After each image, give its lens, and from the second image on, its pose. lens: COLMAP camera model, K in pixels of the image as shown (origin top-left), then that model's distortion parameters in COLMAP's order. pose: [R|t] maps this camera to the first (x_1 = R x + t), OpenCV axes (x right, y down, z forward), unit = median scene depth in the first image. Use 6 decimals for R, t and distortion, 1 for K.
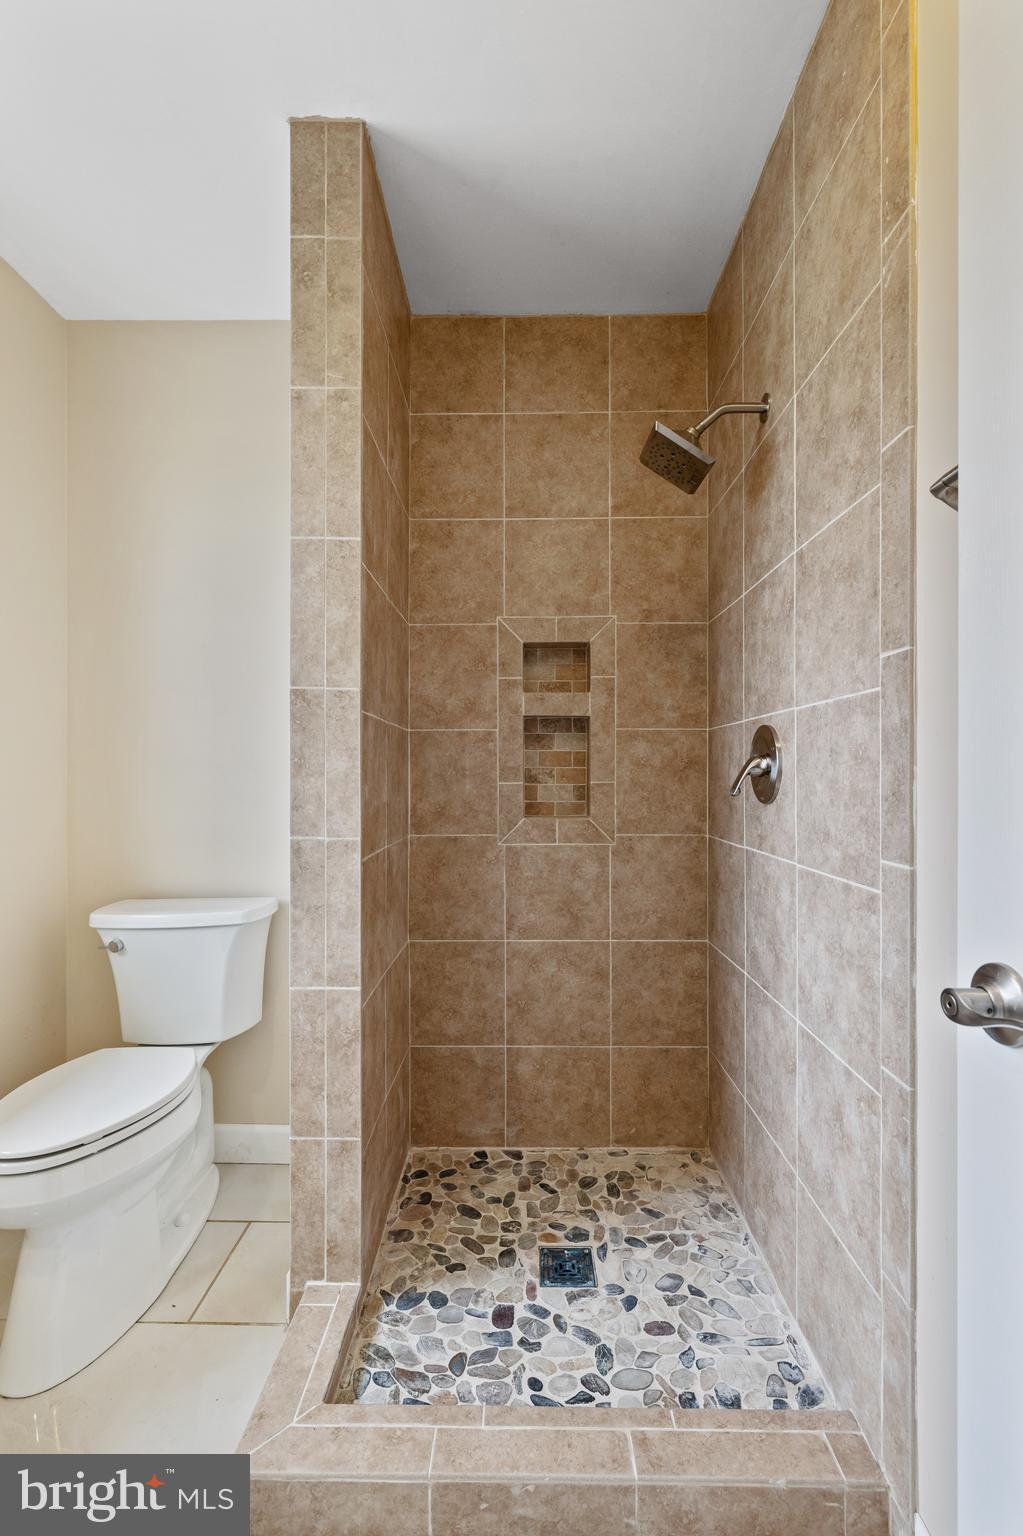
lens RADIAL K [[647.7, 0, 506.4], [0, 647.7, 775.6], [0, 0, 1]] dist [-0.000523, 0.001203]
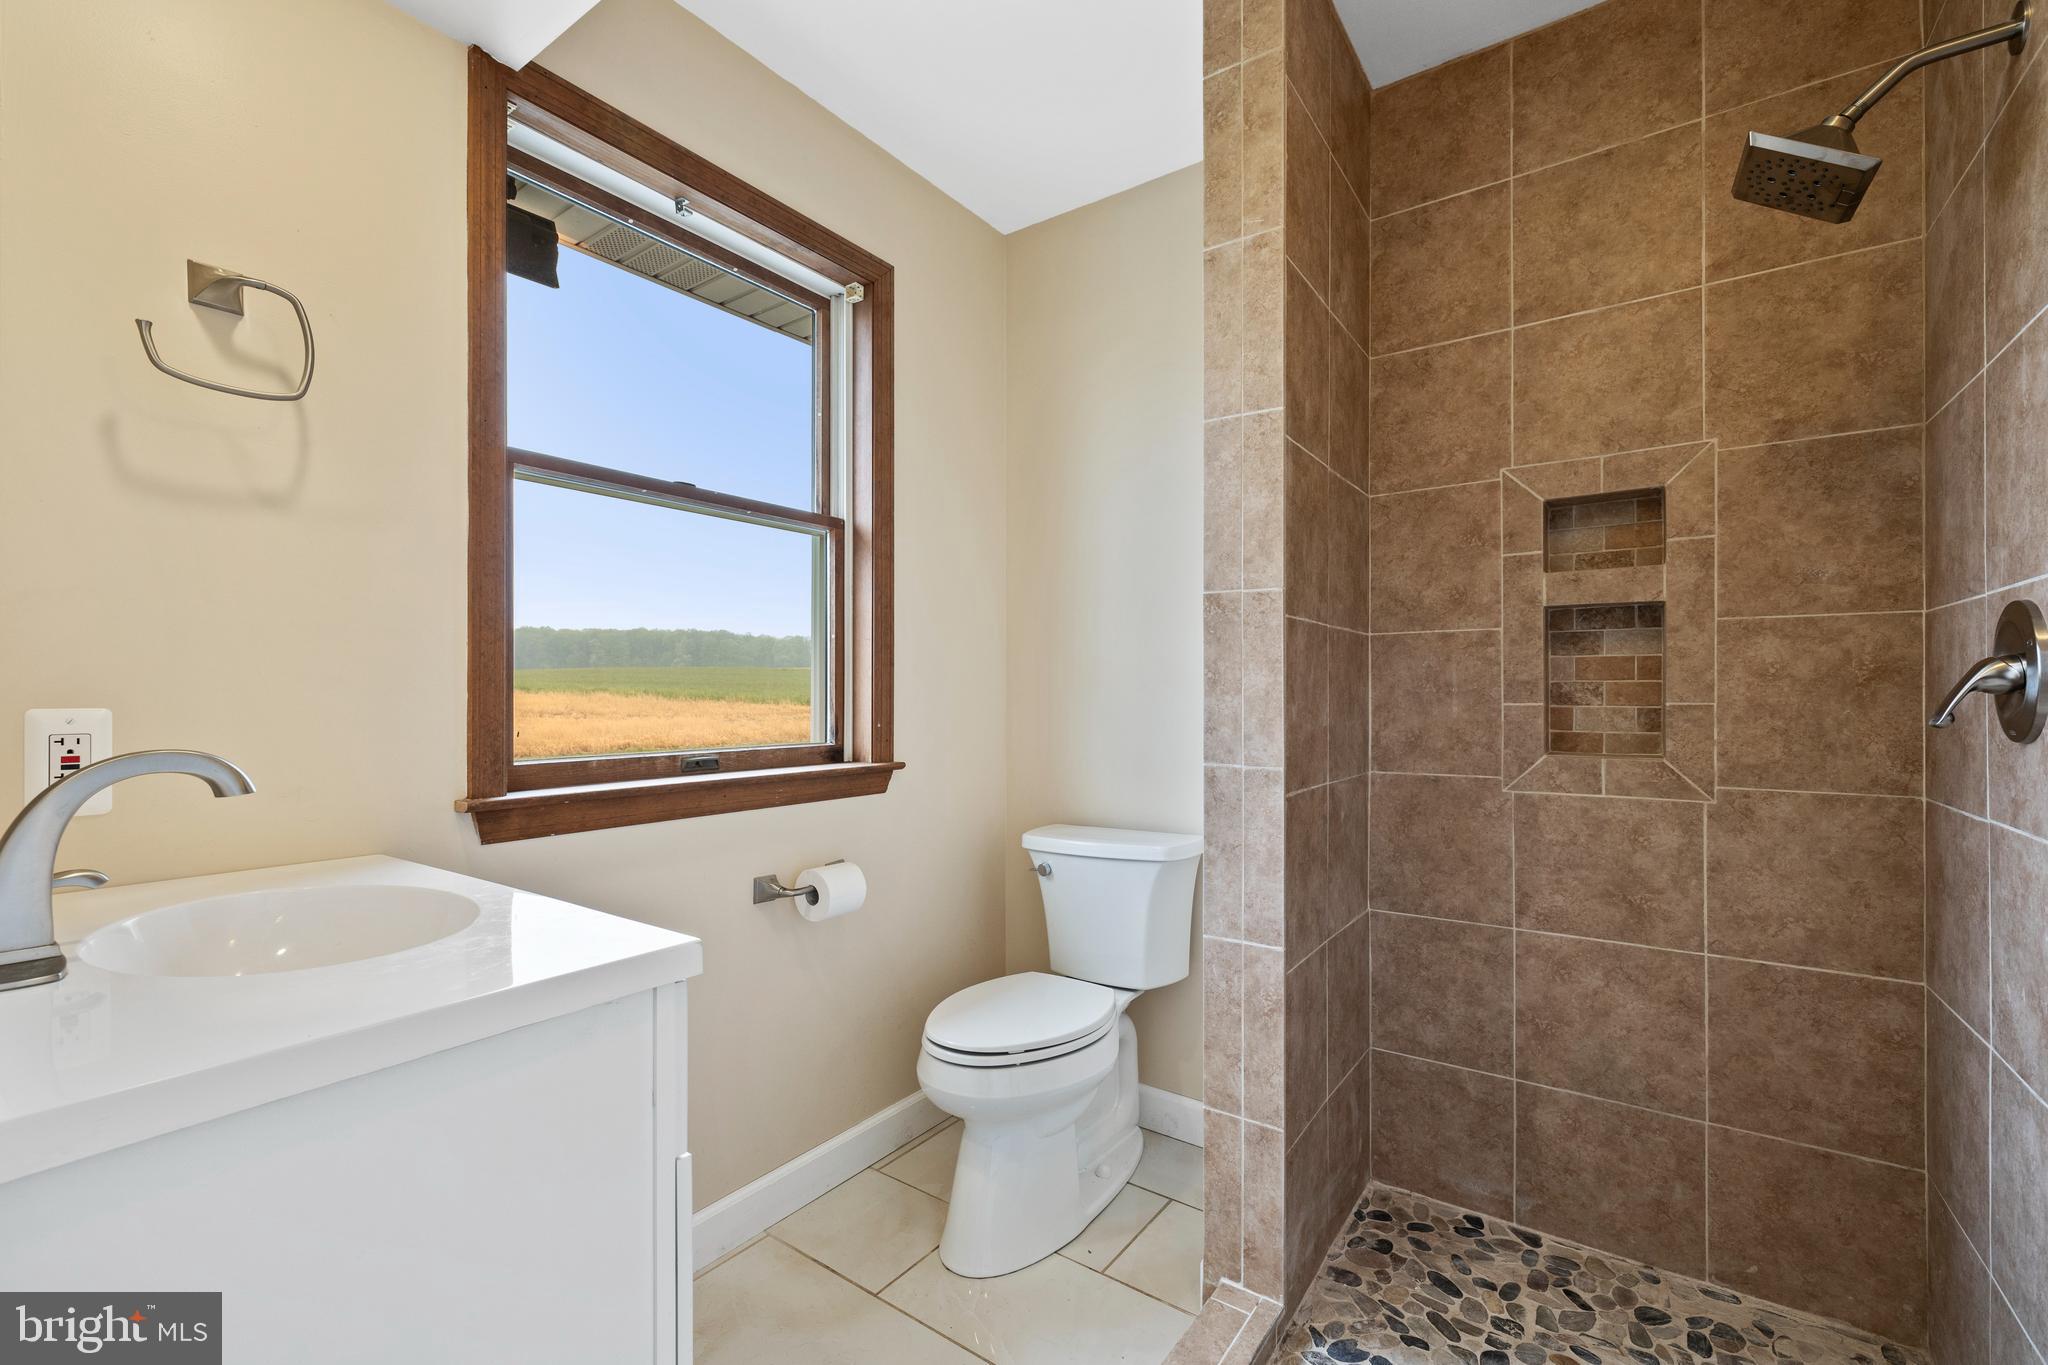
lens RADIAL K [[863.5, 0, 1026.1], [0, 863.5, 695.5], [0, 0, 1]] dist [-0.000523, 0.001203]
pose [[0.824274, 0.000021, -0.566191, 0.108952], [0.000107, 1.000000, 0.000192, 0.002498], [0.566191, -0.000219, 0.824274, -0.082918]]
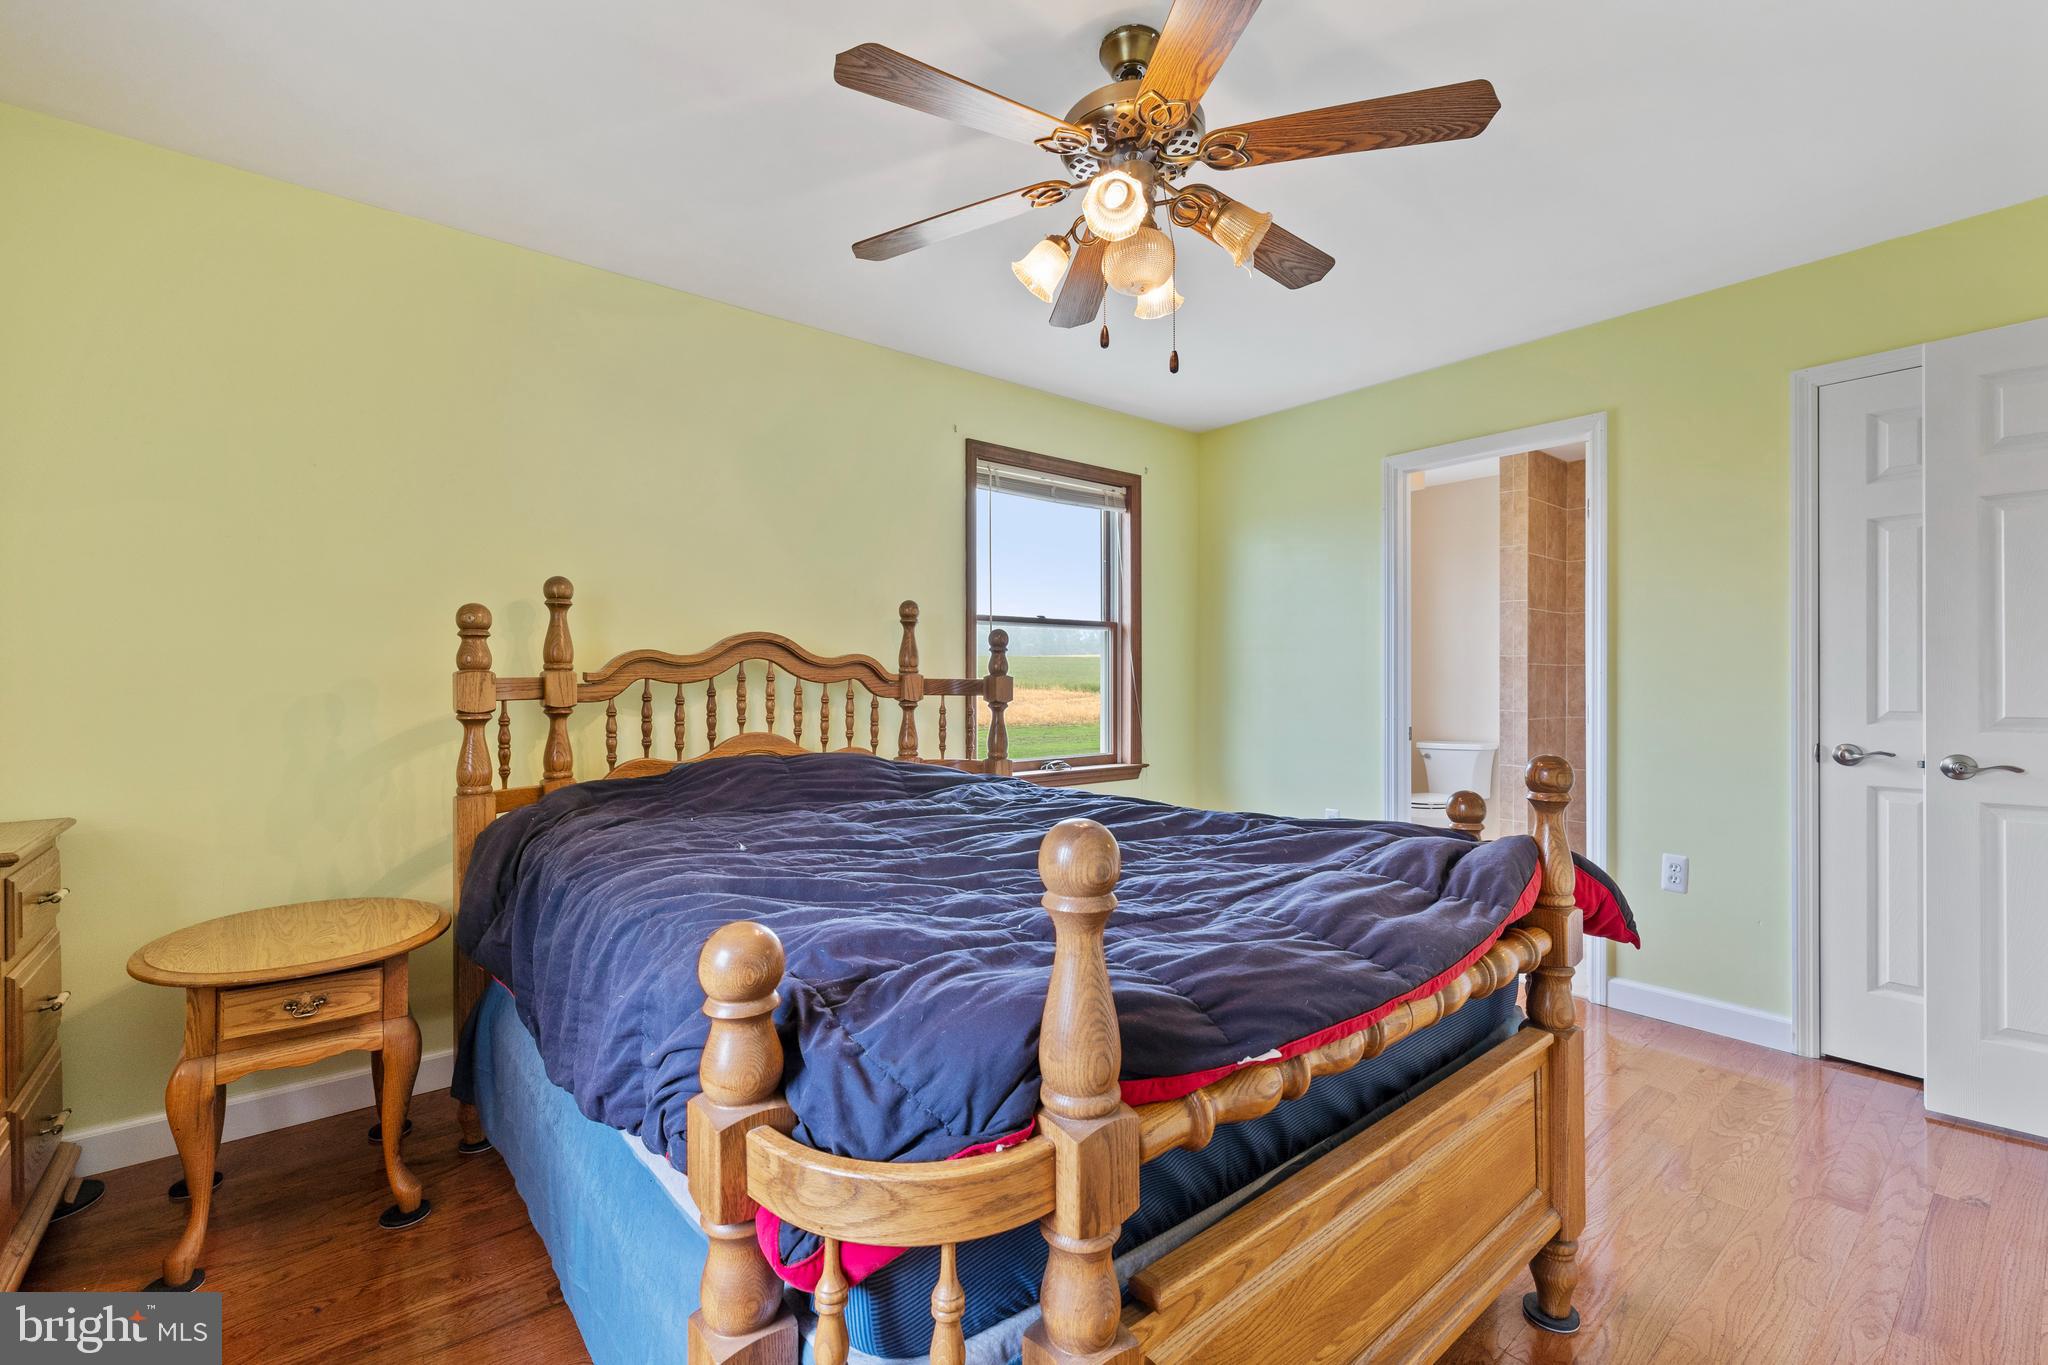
lens RADIAL K [[863.5, 0, 1024.2], [0, 863.5, 681.2], [0, 0, 1]] dist [-0.000523, 0.001203]
pose [[0.646641, -0.000429, -0.762794, 0.971494], [0.000419, 1.000000, -0.000207, -0.023690], [0.762794, -0.000186, 0.646641, -2.441917]]
